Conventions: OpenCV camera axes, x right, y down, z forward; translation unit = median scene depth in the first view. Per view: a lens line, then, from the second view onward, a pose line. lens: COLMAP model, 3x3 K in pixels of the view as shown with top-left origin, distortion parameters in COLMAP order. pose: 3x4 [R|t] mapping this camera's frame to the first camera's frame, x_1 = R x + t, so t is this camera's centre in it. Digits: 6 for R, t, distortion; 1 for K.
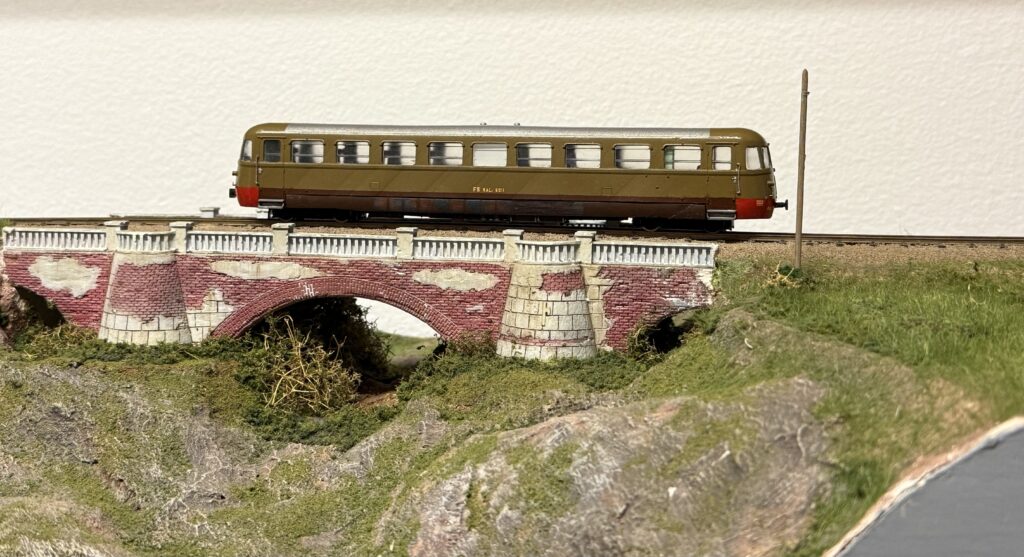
lens RADIAL K [[1266.7, 0, 512.0], [0, 1266.7, 278.5], [0, 0, 1]] dist [0.008329, -0.018383]
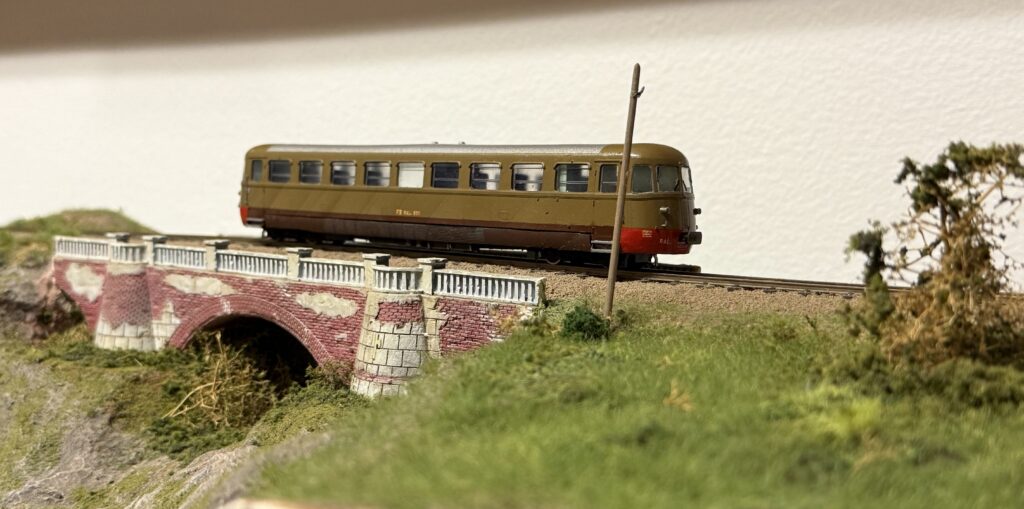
lens RADIAL K [[1193.6, 0, 512.0], [0, 1193.6, 322.3], [0, 0, 1]] dist [0.107263, -0.376532]
pose [[0.867091, 0.066176, -0.493735, 0.489839], [-0.069889, 0.997495, 0.010956, -0.004926], [0.493223, 0.025007, 0.869543, 0.278830]]
